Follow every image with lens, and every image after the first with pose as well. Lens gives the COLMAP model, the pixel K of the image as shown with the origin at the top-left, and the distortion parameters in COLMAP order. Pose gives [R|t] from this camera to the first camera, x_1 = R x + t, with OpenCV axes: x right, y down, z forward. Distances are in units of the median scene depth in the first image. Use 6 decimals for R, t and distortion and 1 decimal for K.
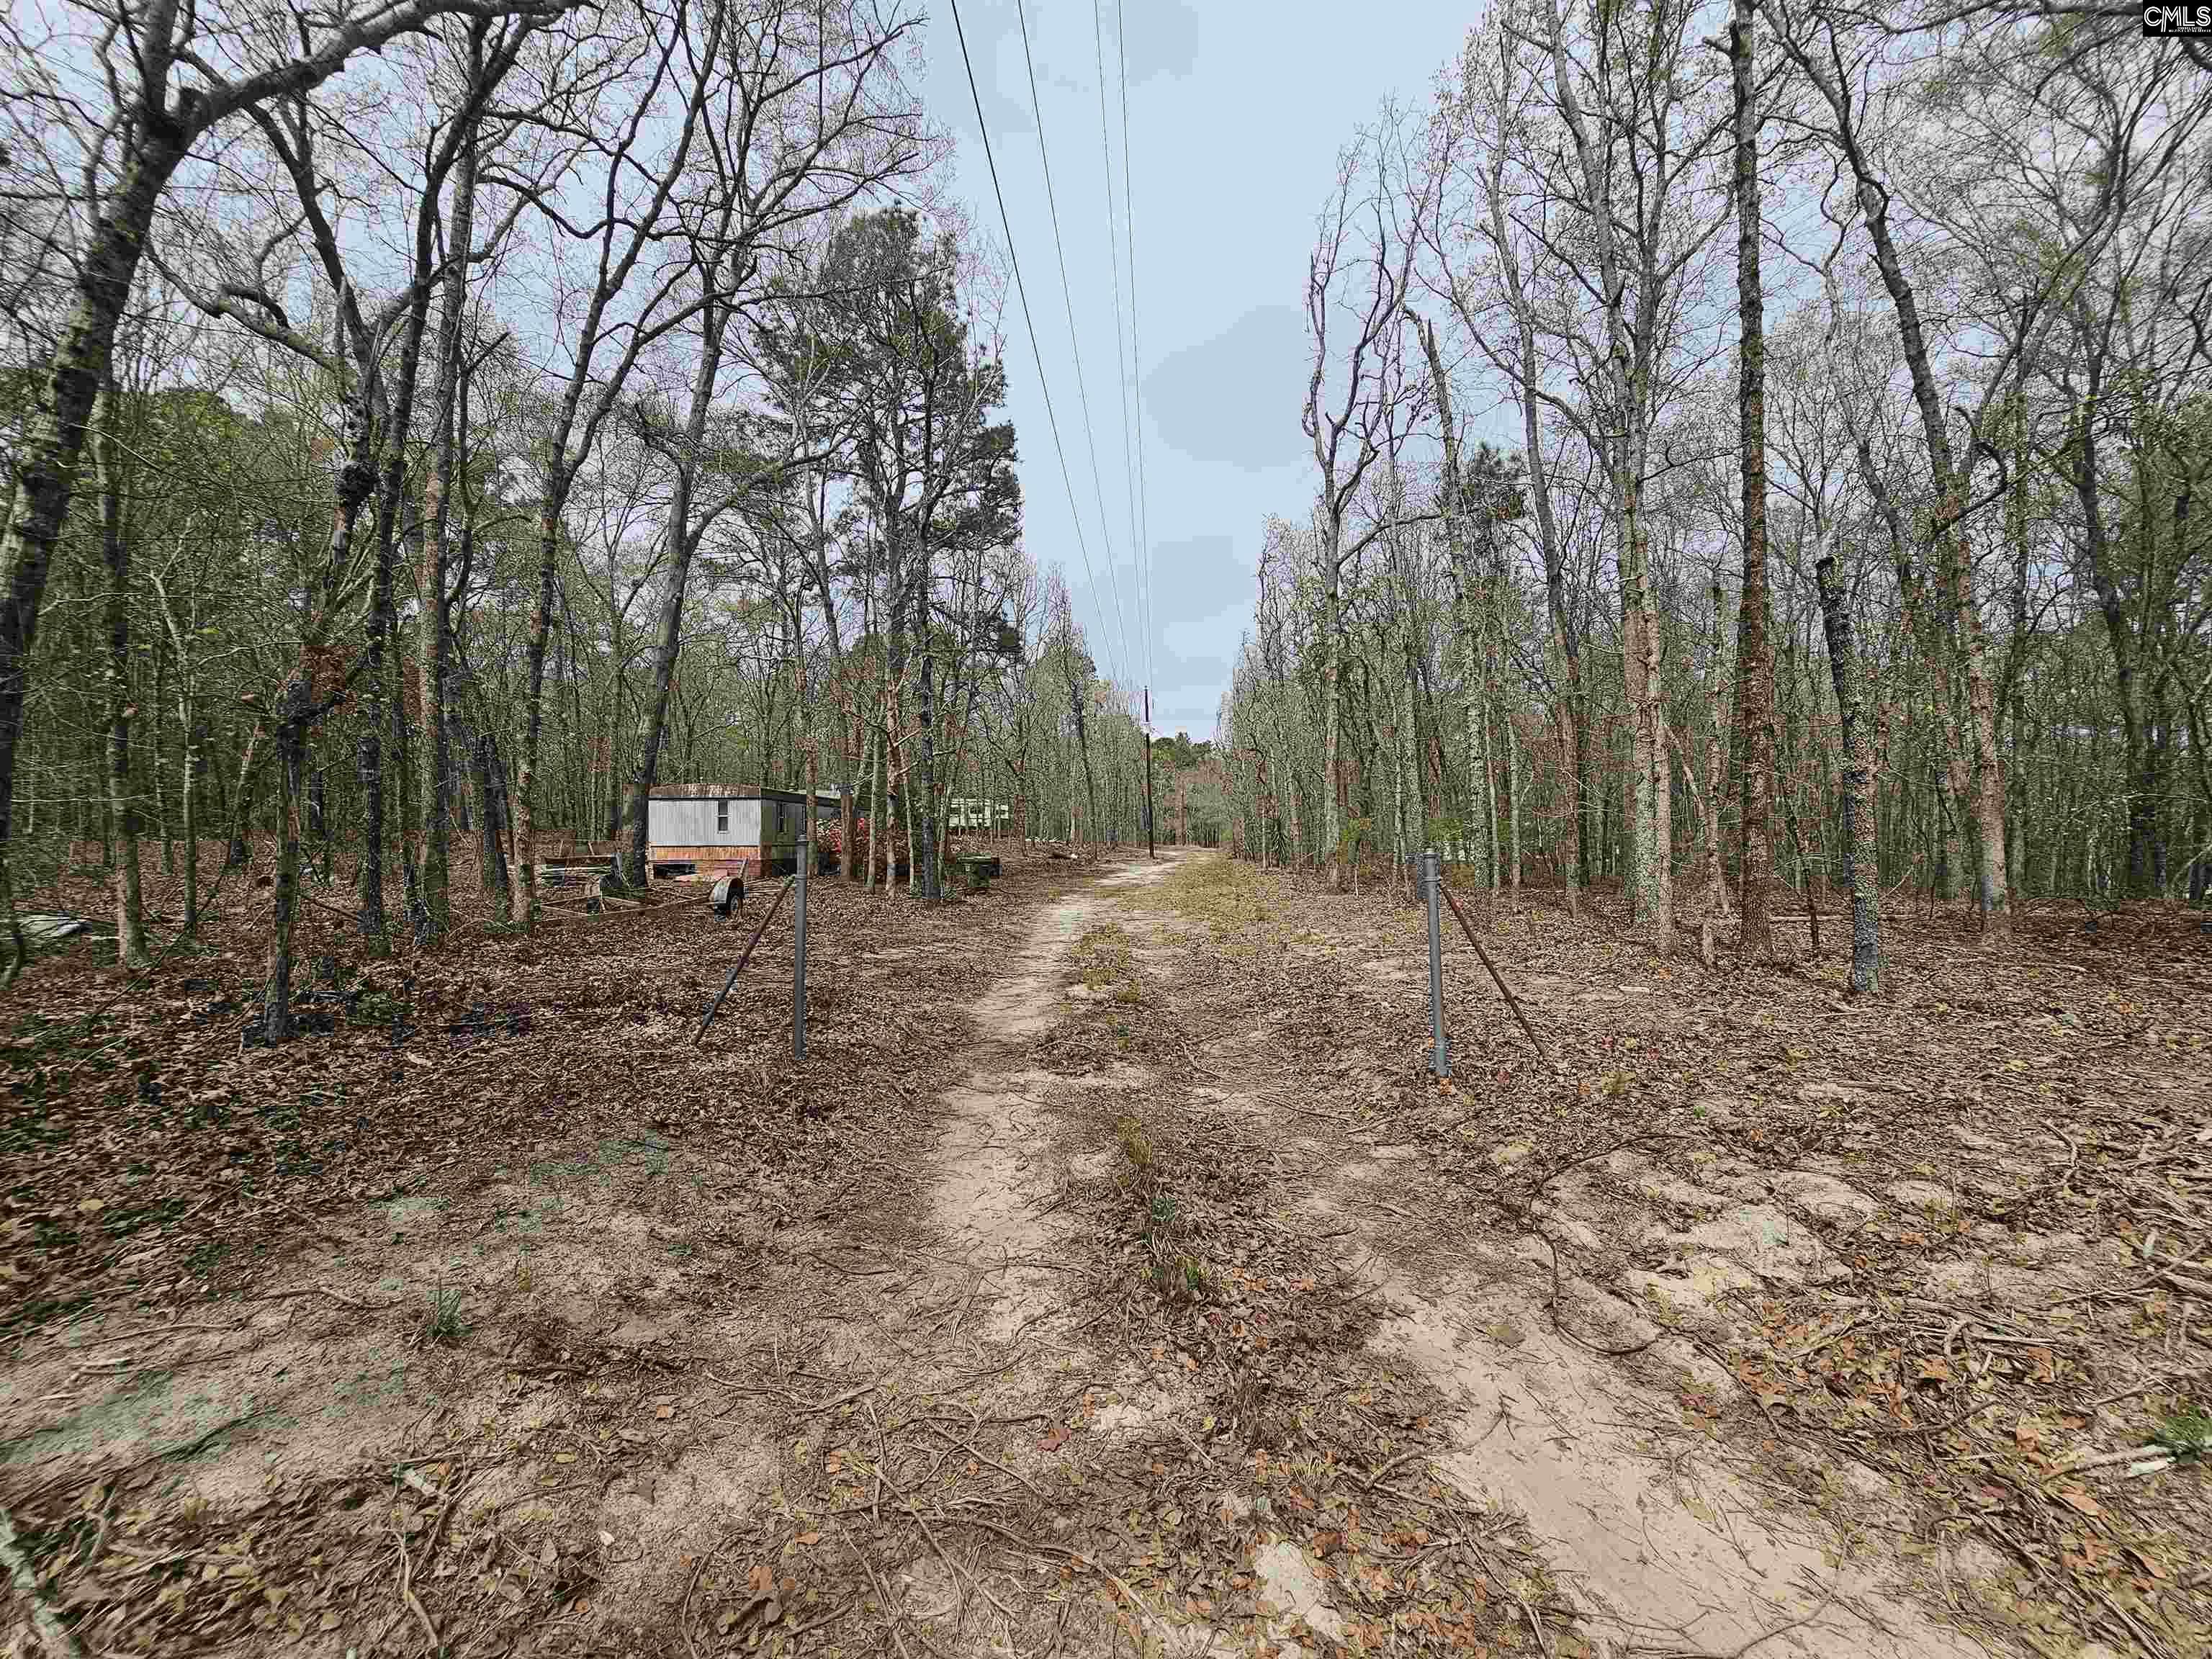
lens RADIAL K [[884.8, 0, 1107.7], [0, 884.8, 836.5], [0, 0, 1]] dist [-0.010424, 0.000302]
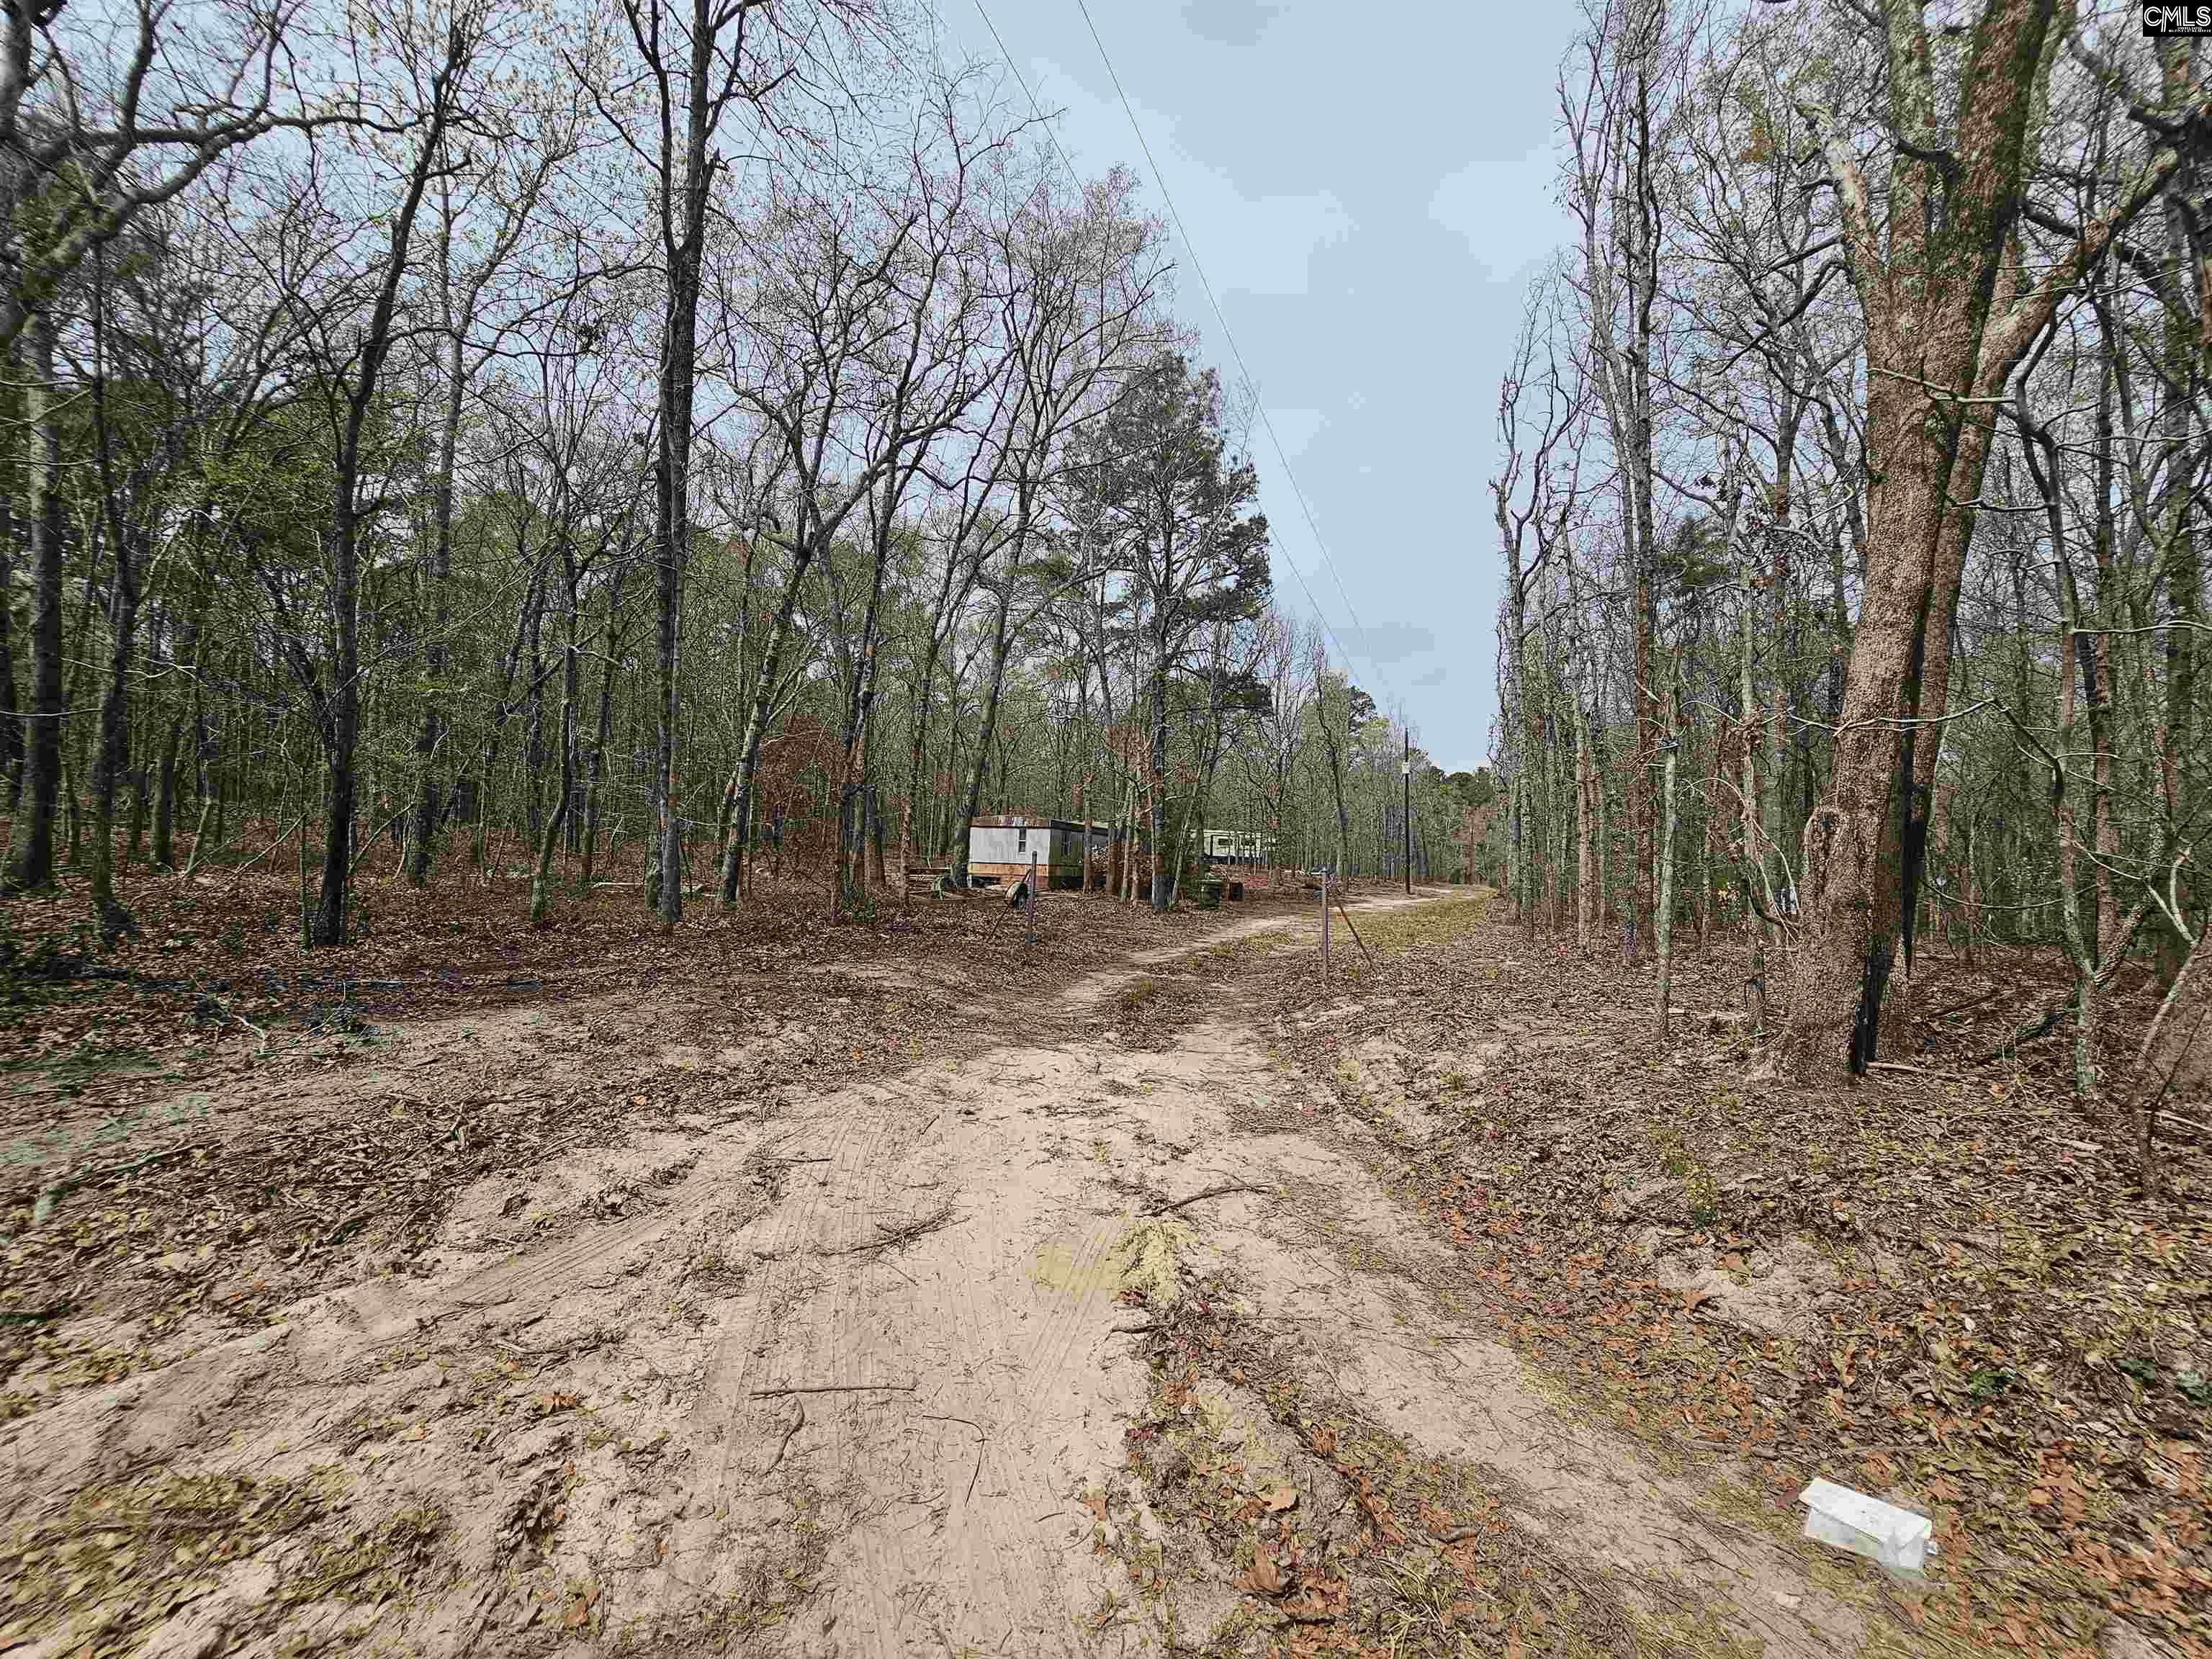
lens RADIAL K [[884.8, 0, 1107.7], [0, 884.8, 836.5], [0, 0, 1]] dist [-0.010424, 0.000302]
pose [[0.947321, 0.027241, -0.319124, 0.092535], [-0.038484, 0.998839, -0.028979, 0.003208], [0.317964, 0.039734, 0.947270, -0.180780]]
